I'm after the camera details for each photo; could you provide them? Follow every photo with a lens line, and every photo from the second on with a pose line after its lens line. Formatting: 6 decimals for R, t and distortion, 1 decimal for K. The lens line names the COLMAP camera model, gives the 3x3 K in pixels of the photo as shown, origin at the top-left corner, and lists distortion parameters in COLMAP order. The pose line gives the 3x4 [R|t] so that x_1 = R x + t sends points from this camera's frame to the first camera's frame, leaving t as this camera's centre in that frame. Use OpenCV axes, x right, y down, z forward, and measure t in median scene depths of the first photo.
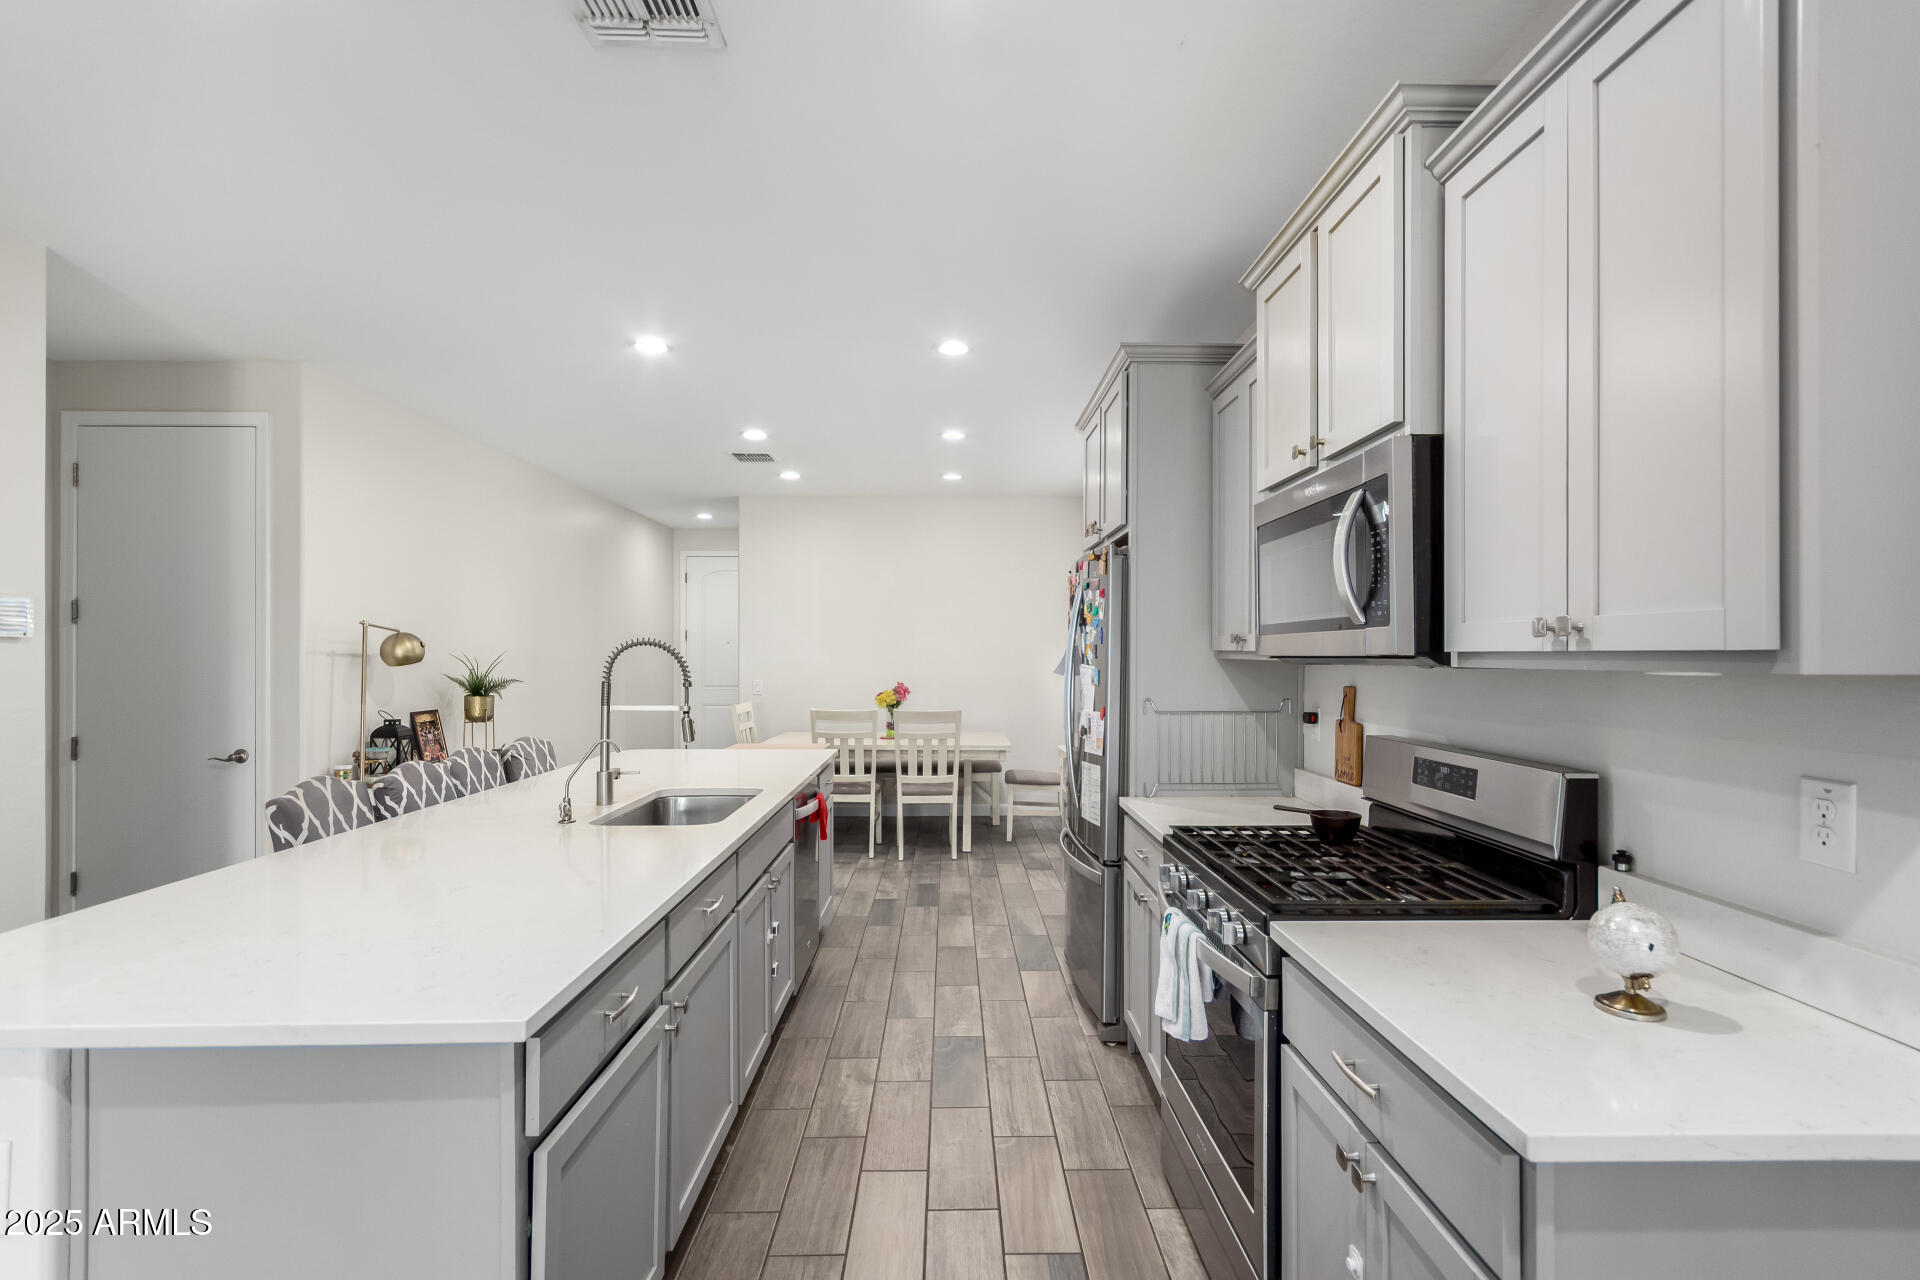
lens RADIAL K [[895.9, 0, 963.1], [0, 895.9, 652.9], [0, 0, 1]] dist [0.015803, 0.000720]
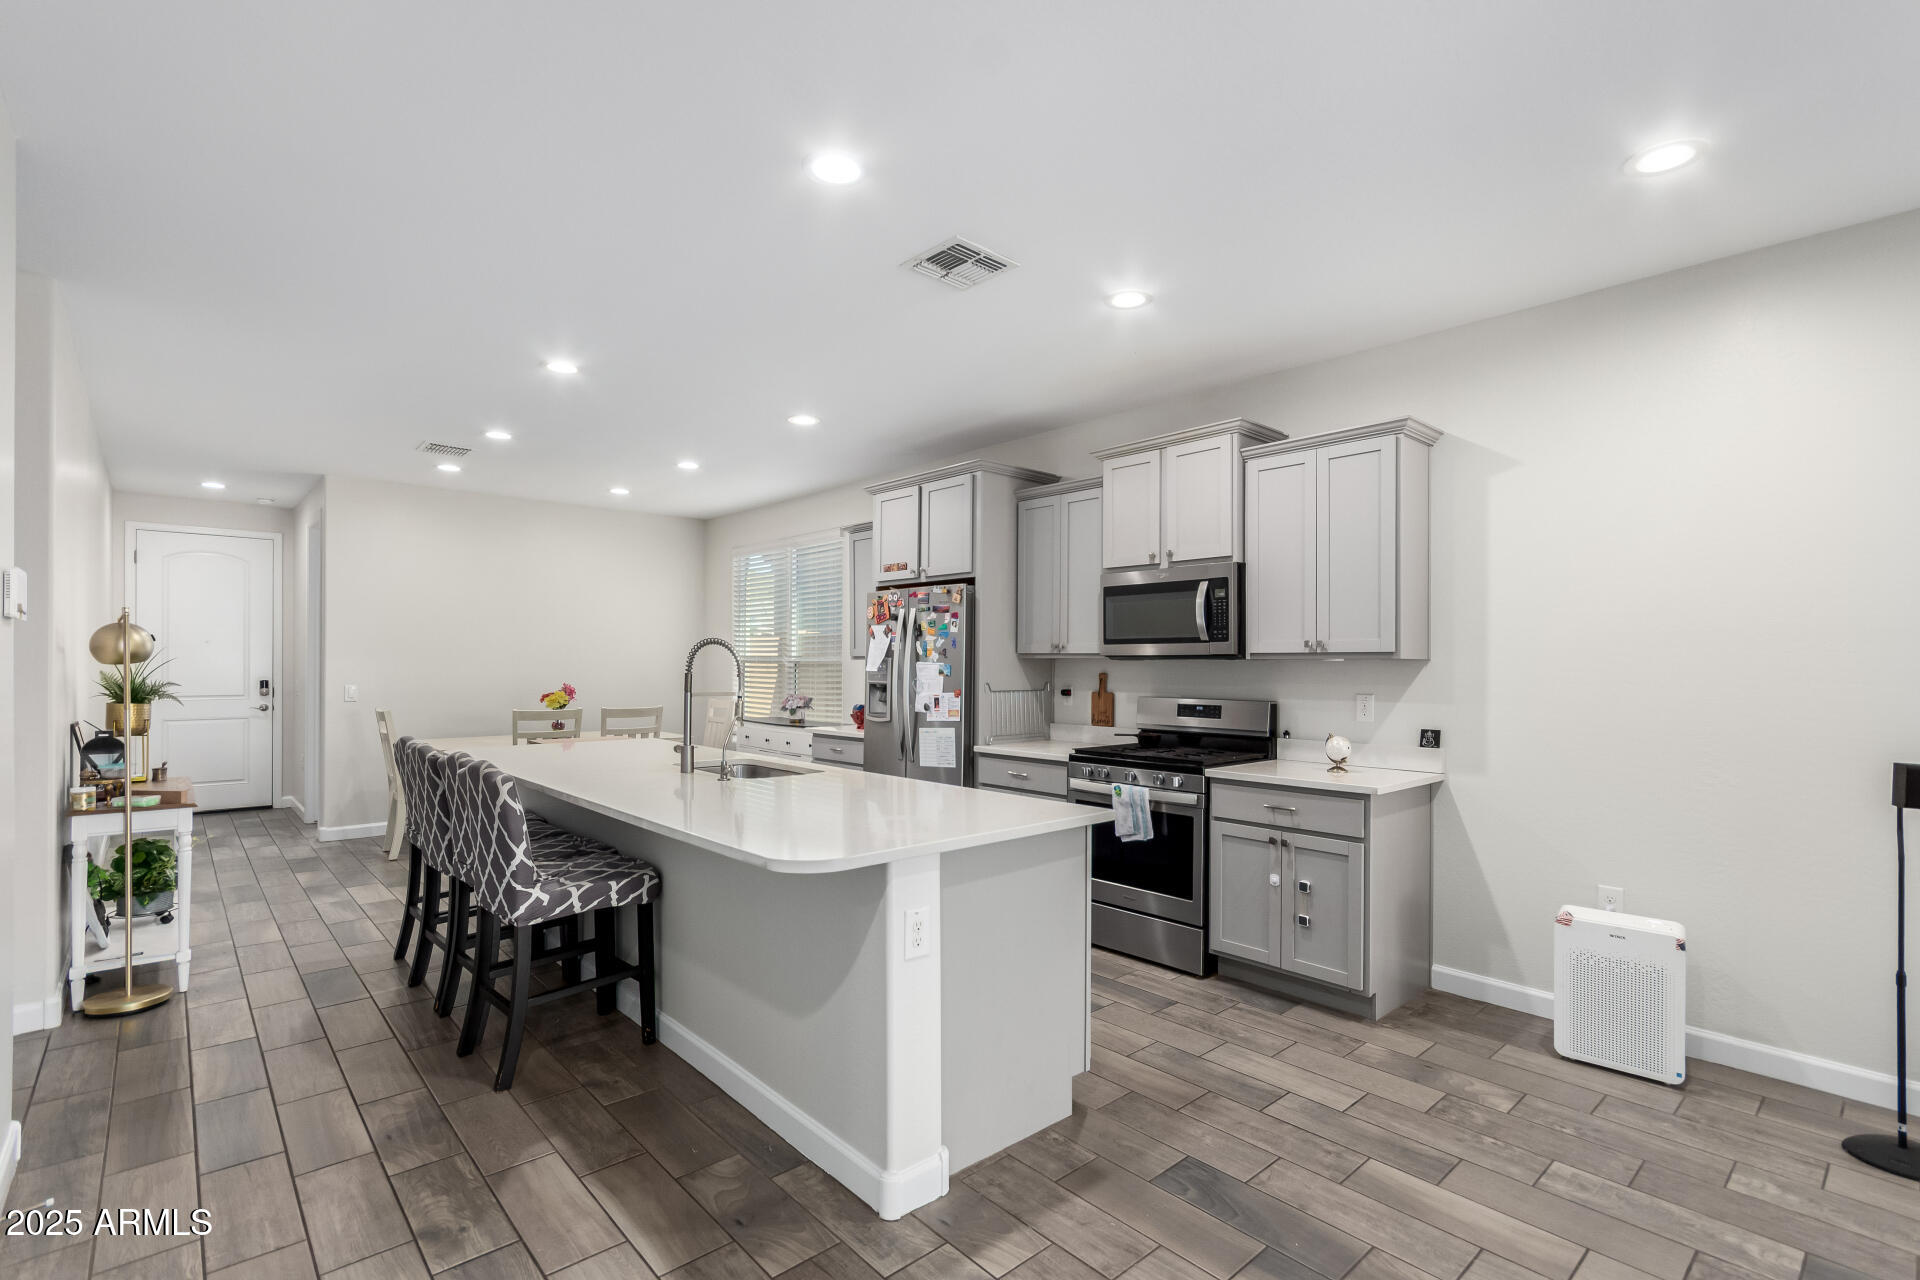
lens RADIAL K [[895.9, 0, 965.5], [0, 895.9, 648.0], [0, 0, 1]] dist [0.015803, 0.000720]
pose [[0.760939, 0.013563, 0.648682, -0.958701], [-0.003969, 0.999860, -0.016250, 0.016885], [-0.648812, 0.009791, 0.760886, -0.208700]]
